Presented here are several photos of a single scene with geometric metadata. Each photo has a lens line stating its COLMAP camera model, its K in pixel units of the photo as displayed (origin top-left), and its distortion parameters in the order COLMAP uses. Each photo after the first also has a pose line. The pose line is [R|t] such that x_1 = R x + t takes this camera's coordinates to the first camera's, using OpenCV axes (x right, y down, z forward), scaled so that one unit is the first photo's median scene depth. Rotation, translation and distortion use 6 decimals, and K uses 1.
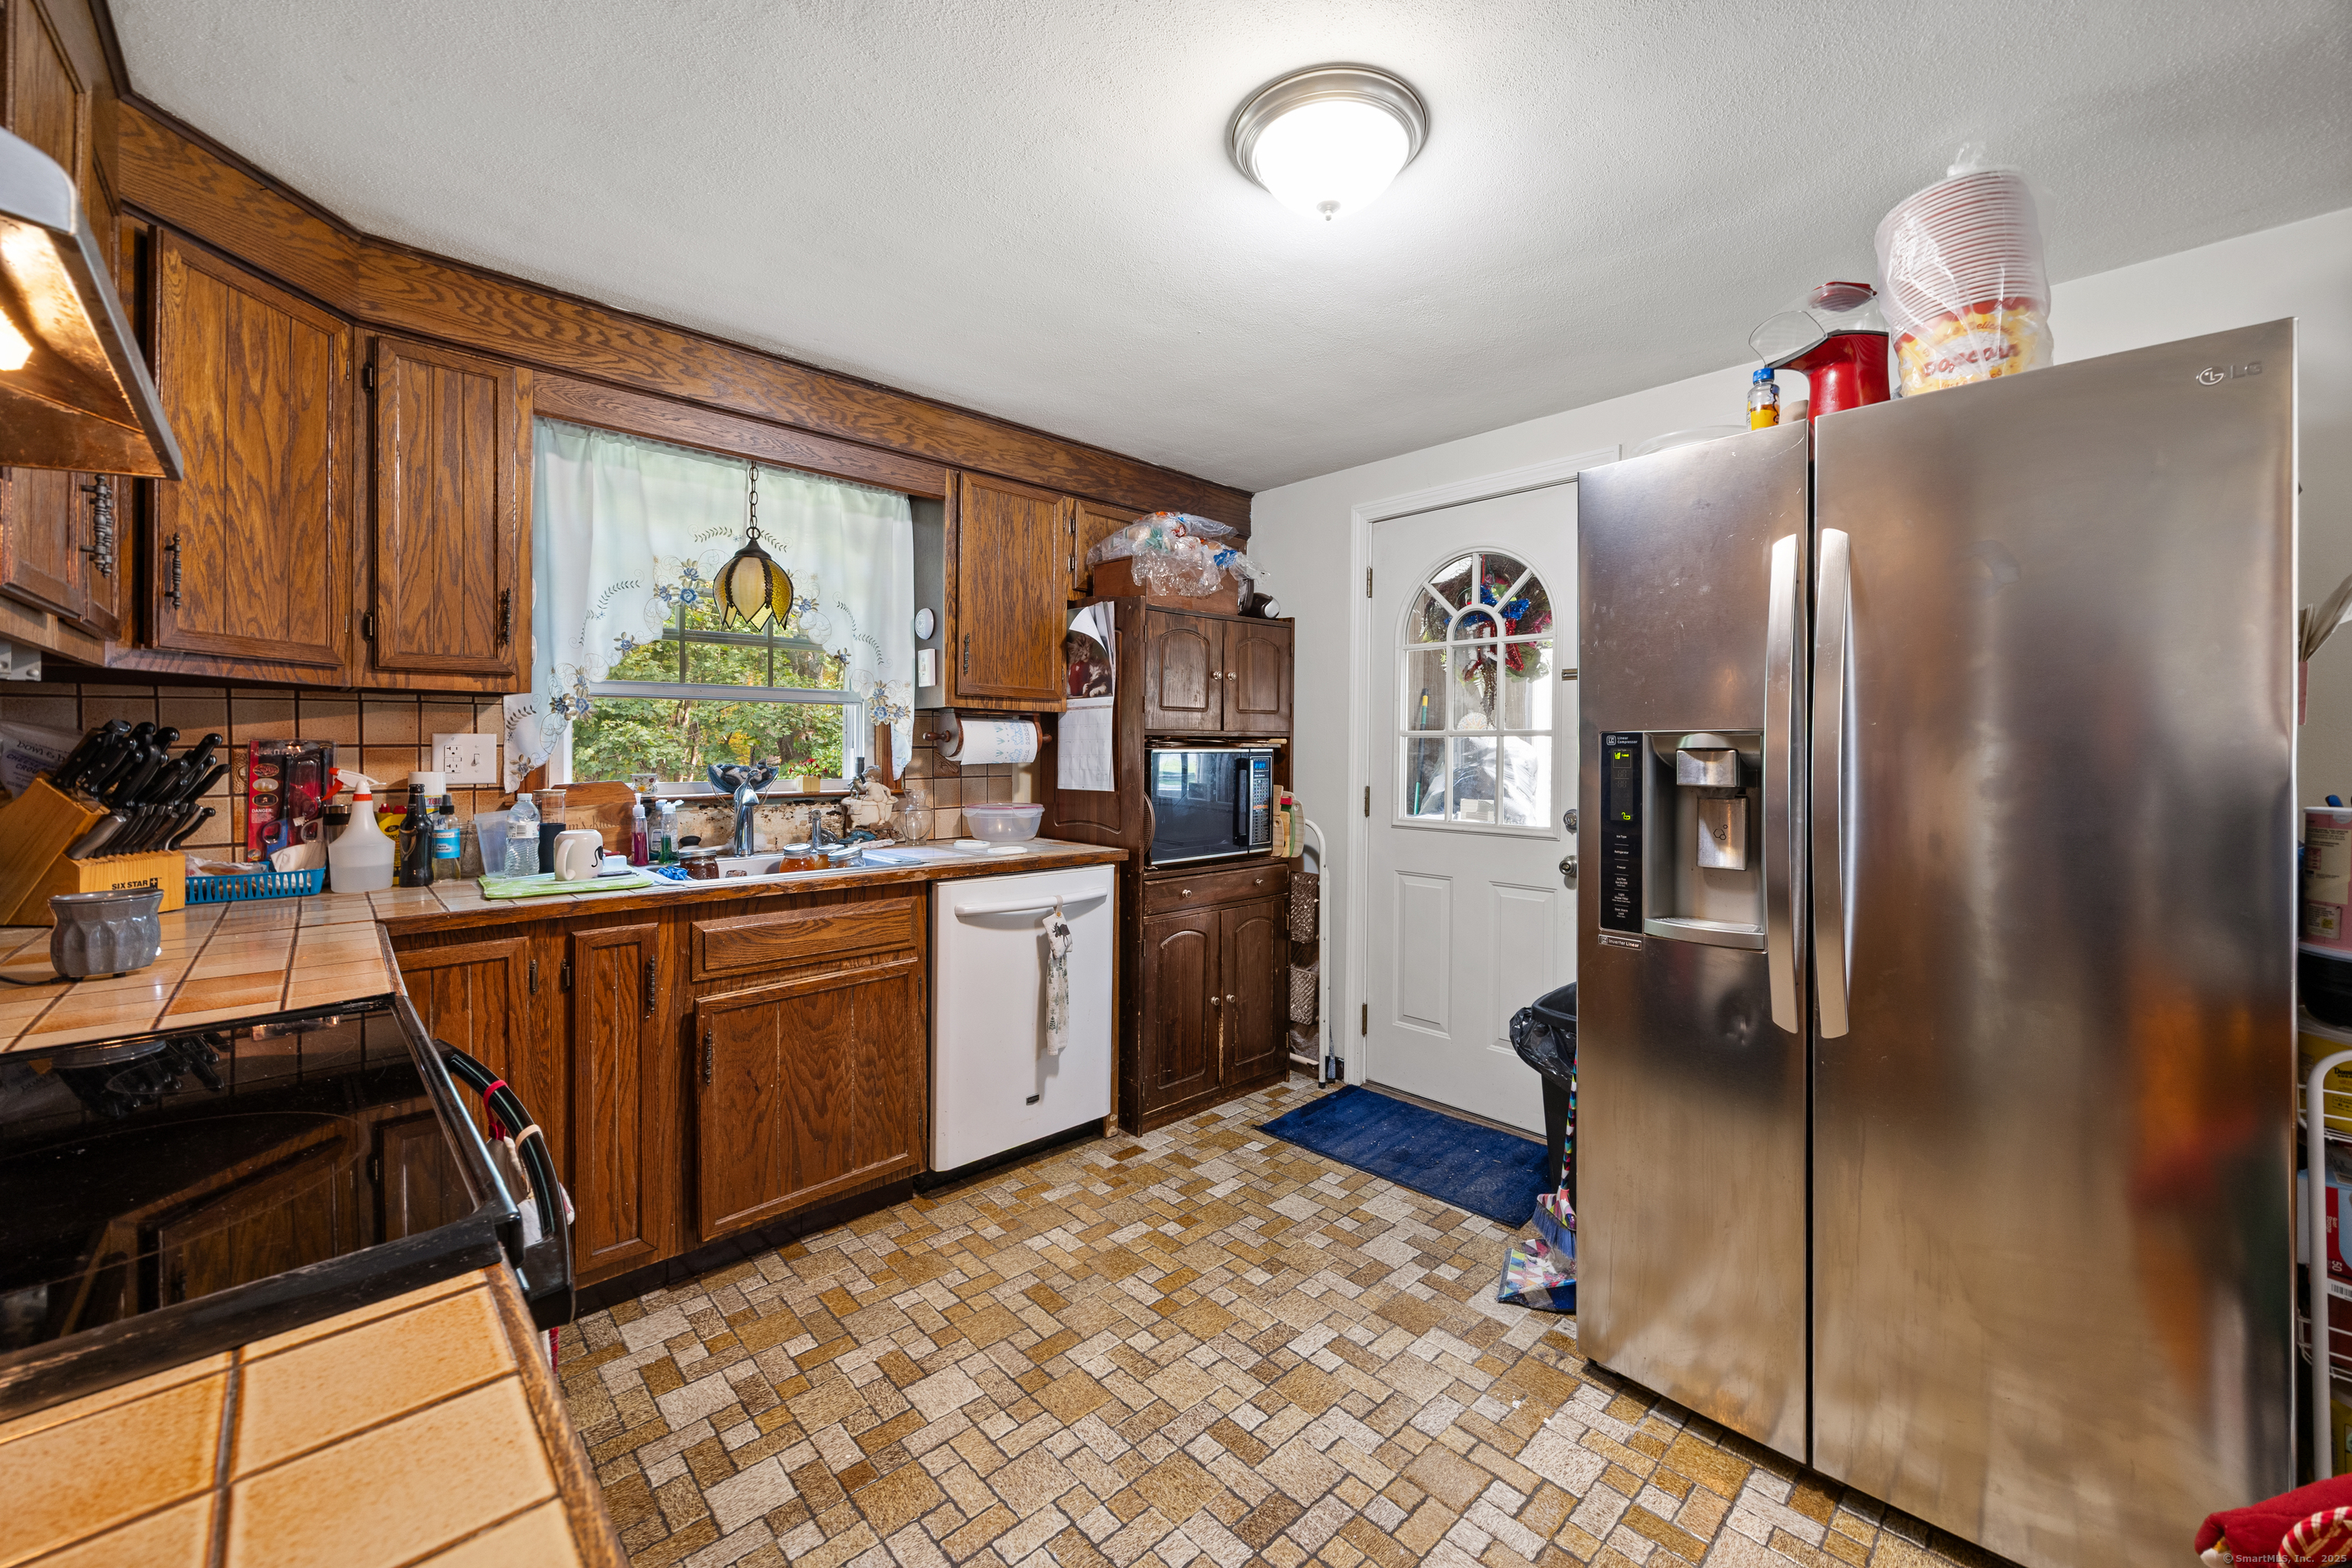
lens RADIAL K [[920.5, 0, 1184.1], [0, 920.5, 760.1], [0, 0, 1]] dist [-0.002433, 0.000189]
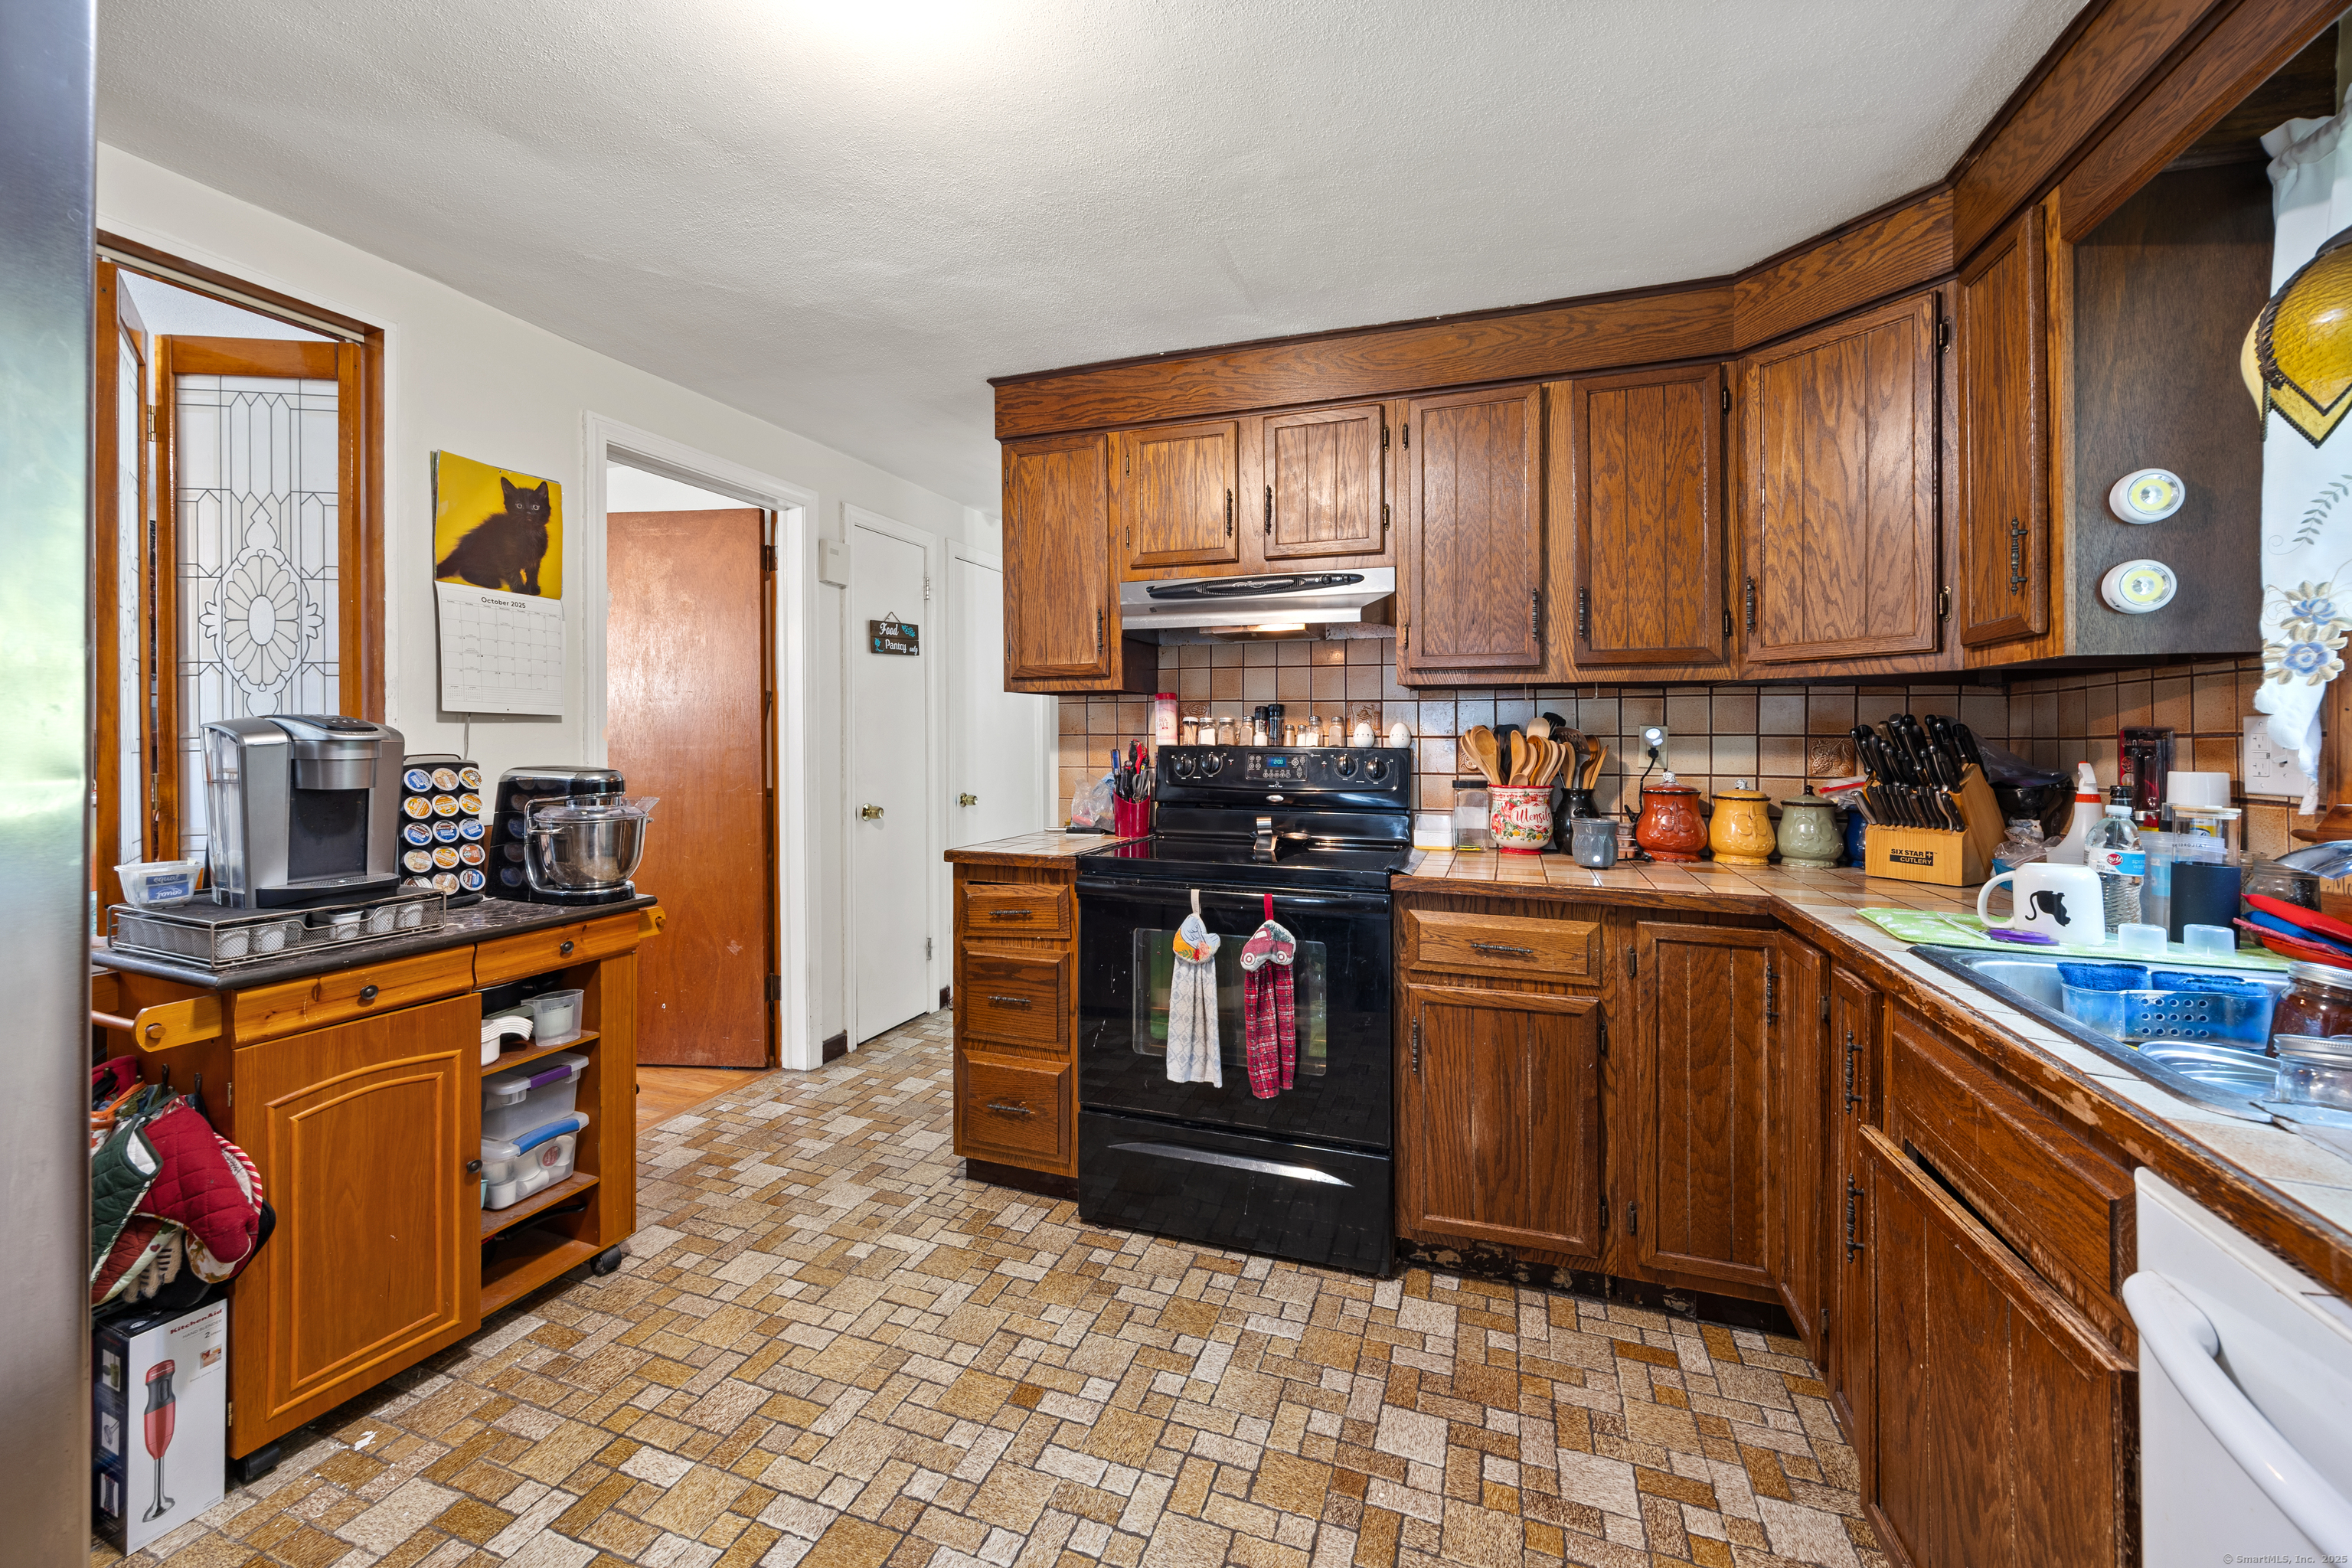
lens RADIAL K [[920.5, 0, 1183.2], [0, 920.5, 730.5], [0, 0, 1]] dist [-0.002433, 0.000189]
pose [[-0.889004, -0.006182, -0.457857, 0.237942], [-0.009354, 0.999945, 0.004662, -0.017881], [0.457803, 0.008427, -0.889014, 1.690270]]
